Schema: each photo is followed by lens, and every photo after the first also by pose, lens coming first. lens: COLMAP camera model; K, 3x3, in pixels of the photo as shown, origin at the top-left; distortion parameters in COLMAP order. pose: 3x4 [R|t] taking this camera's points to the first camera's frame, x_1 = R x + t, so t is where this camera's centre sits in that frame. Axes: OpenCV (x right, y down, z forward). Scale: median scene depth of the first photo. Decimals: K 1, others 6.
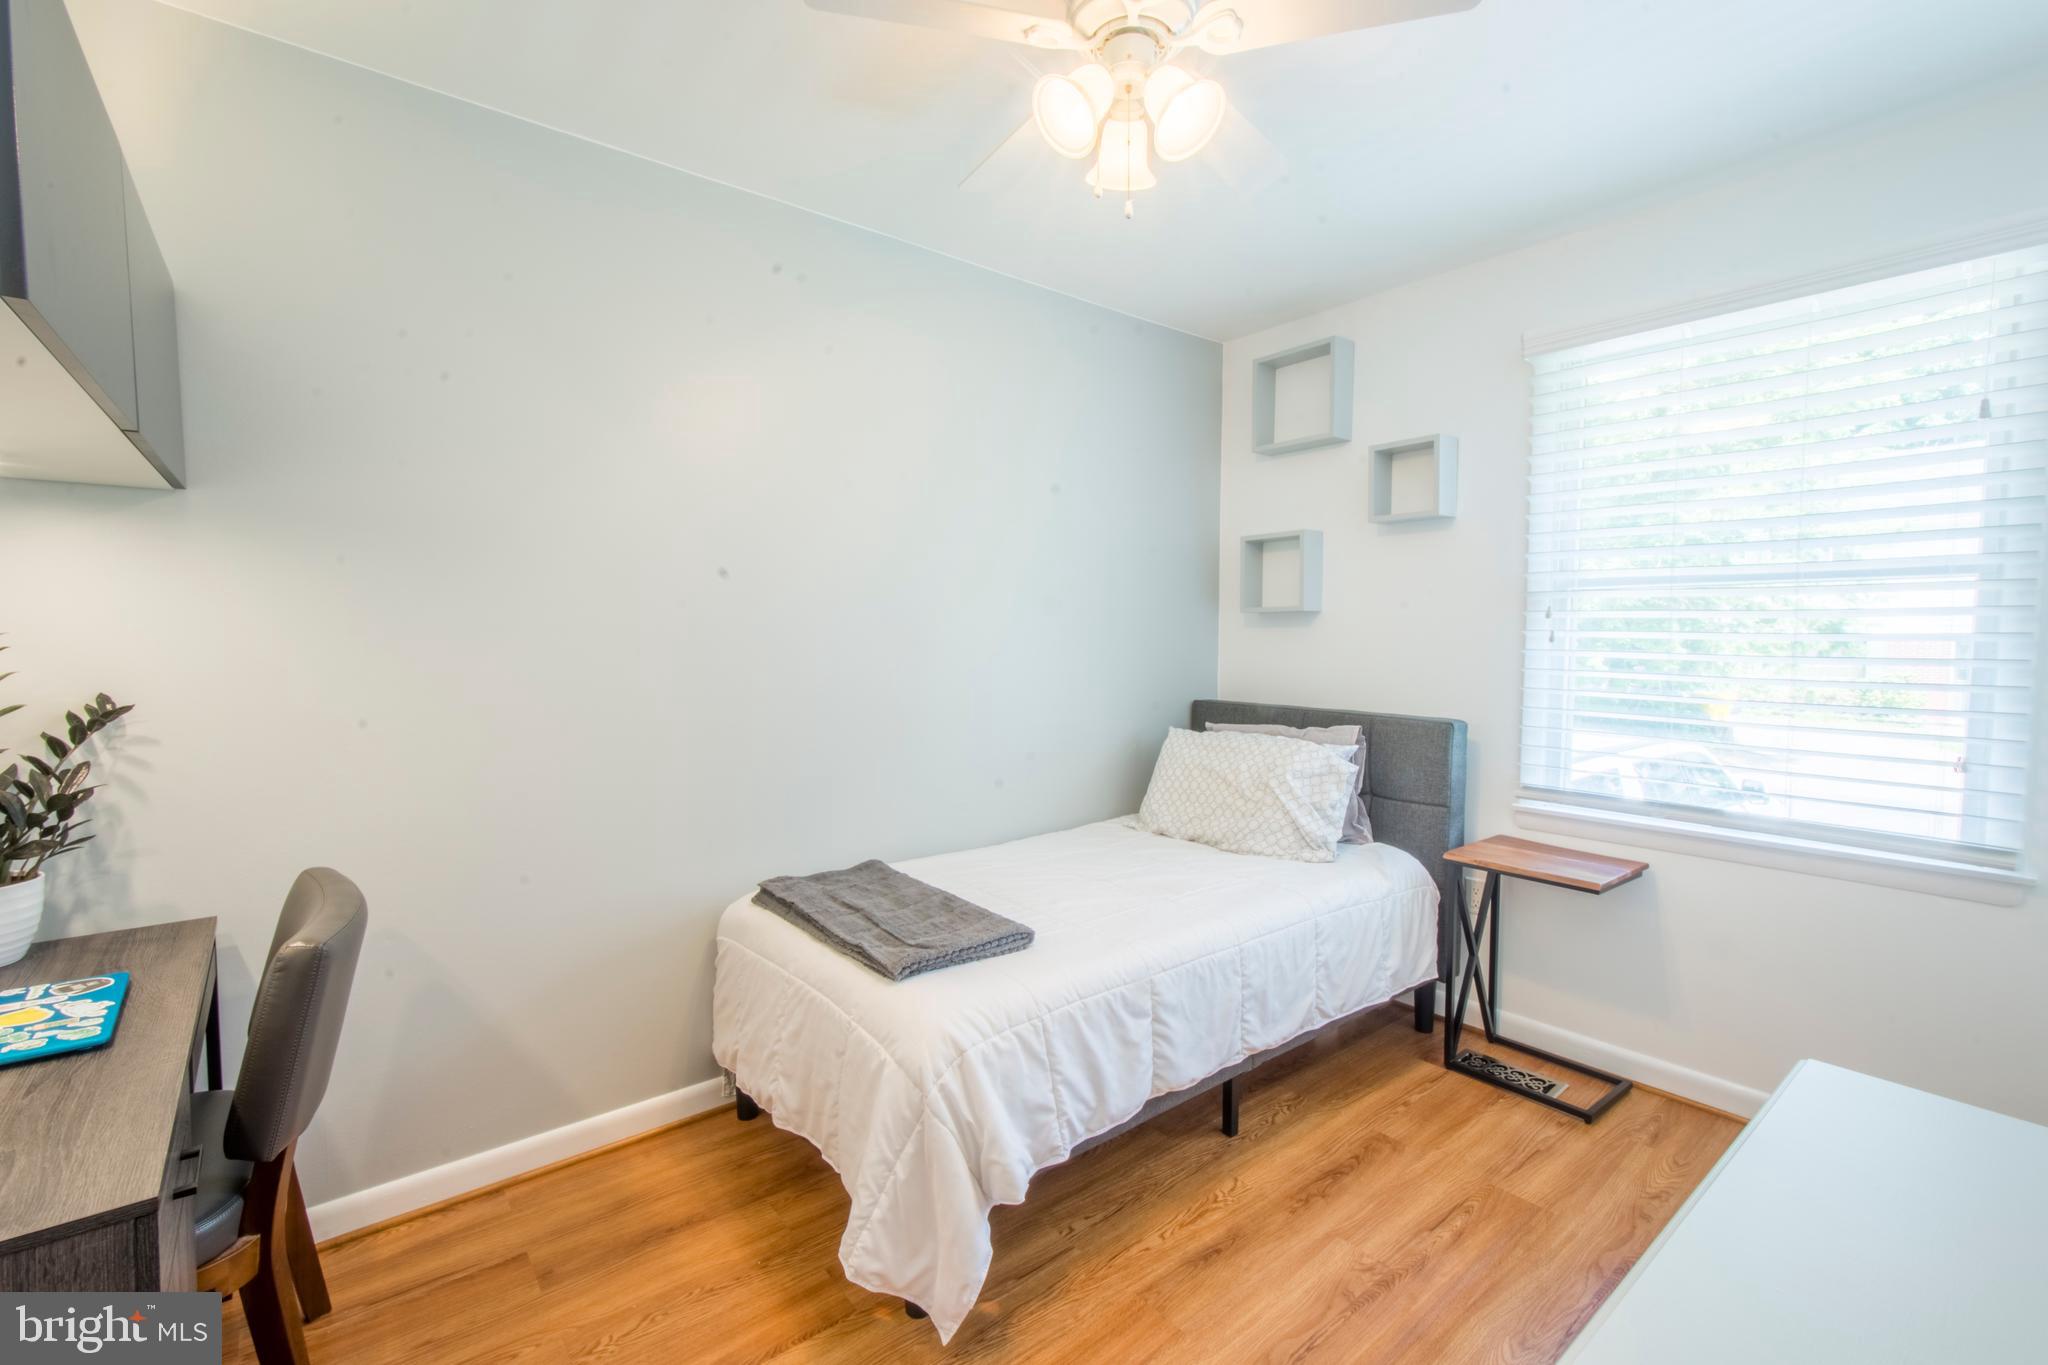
lens RADIAL K [[888.0, 0, 1022.4], [0, 888.0, 691.9], [0, 0, 1]] dist [0.019574, -0.006748]
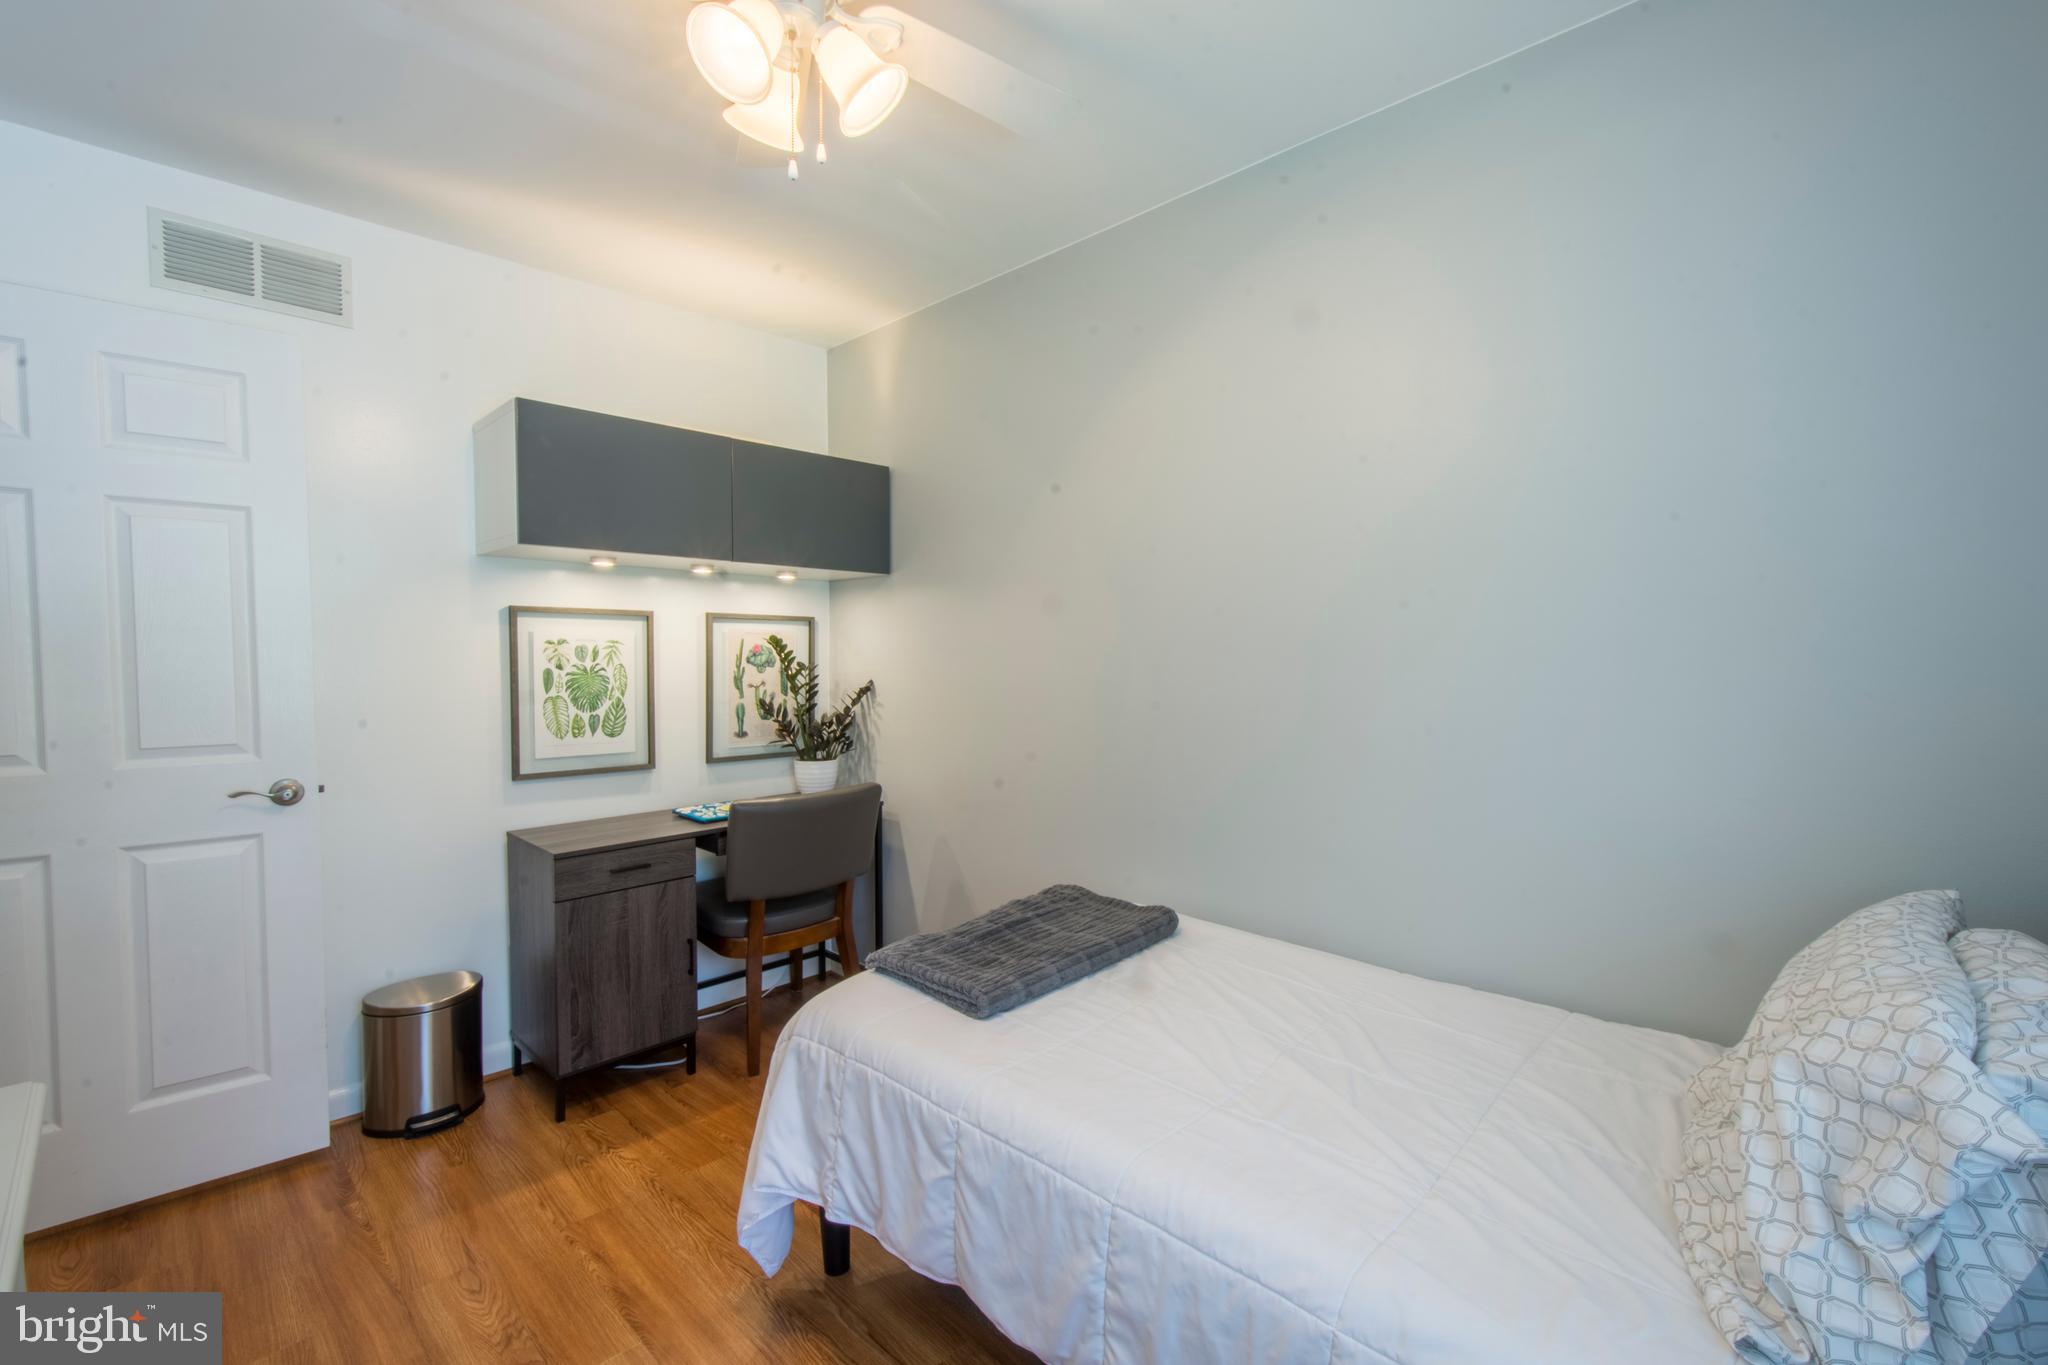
lens RADIAL K [[888.0, 0, 1022.4], [0, 888.0, 691.9], [0, 0, 1]] dist [0.019574, -0.006748]
pose [[0.114213, 0.046134, -0.992385, 0.979947], [-0.063543, 0.997215, 0.039045, -0.068790], [0.991422, 0.058599, 0.116826, 1.079568]]
